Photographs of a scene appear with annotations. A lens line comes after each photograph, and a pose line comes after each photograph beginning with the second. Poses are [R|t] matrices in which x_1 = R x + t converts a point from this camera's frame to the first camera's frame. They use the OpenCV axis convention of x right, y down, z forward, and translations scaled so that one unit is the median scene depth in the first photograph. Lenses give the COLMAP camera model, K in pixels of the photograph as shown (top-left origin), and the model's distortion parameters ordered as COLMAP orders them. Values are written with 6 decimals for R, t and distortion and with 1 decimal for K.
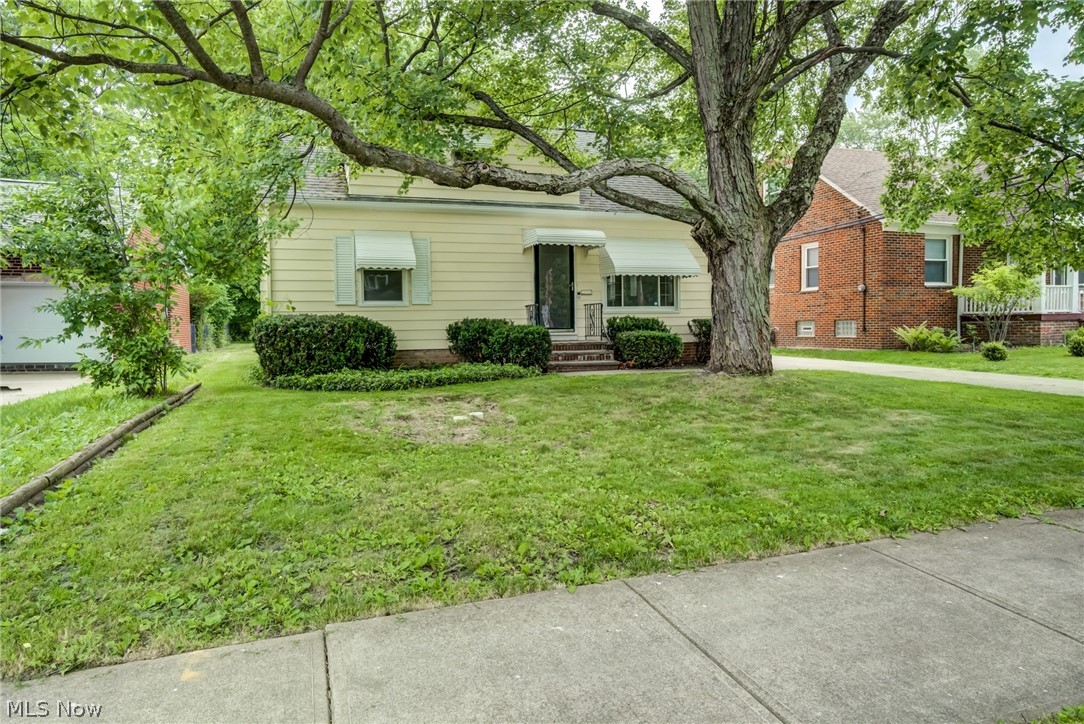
lens RADIAL K [[663.9, 0, 542.0], [0, 663.9, 362.0], [0, 0, 1]] dist [-0.002310, -0.001188]
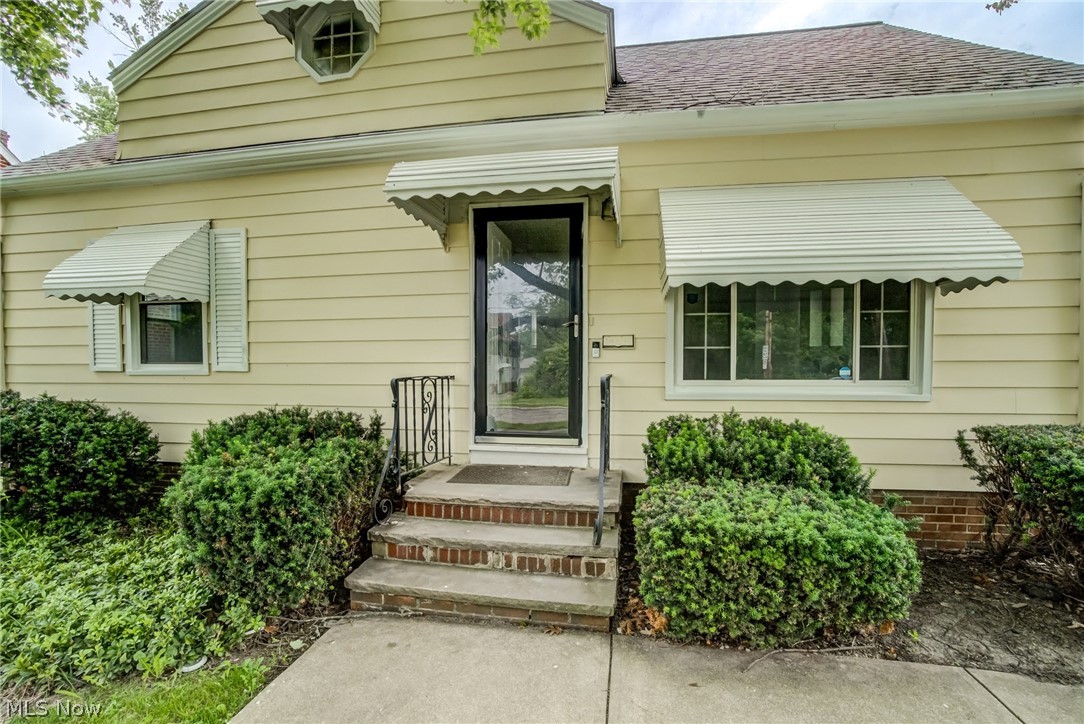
lens RADIAL K [[513.5, 0, 542.0], [0, 513.5, 362.0], [0, 0, 1]] dist [-0.043784, 0.000048]
pose [[0.874290, 0.007724, -0.485343, 0.206659], [-0.037652, 0.997940, -0.051945, -0.093334], [0.483942, 0.063689, 0.872779, 0.893087]]
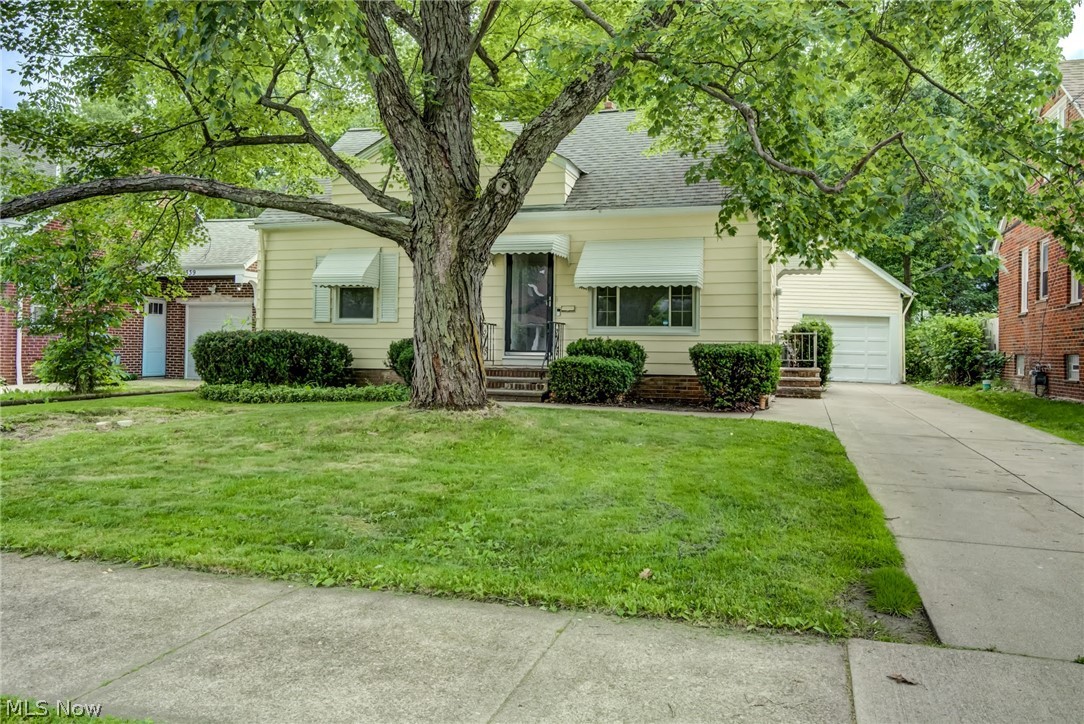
lens RADIAL K [[808.3, 0, 543.0], [0, 808.3, 341.0], [0, 0, 1]] dist [0.000360, 0.000385]
pose [[0.802018, 0.017952, -0.597030, 0.781037], [-0.057524, 0.997224, -0.047288, -0.018921], [0.594523, 0.072269, 0.800824, 0.224683]]
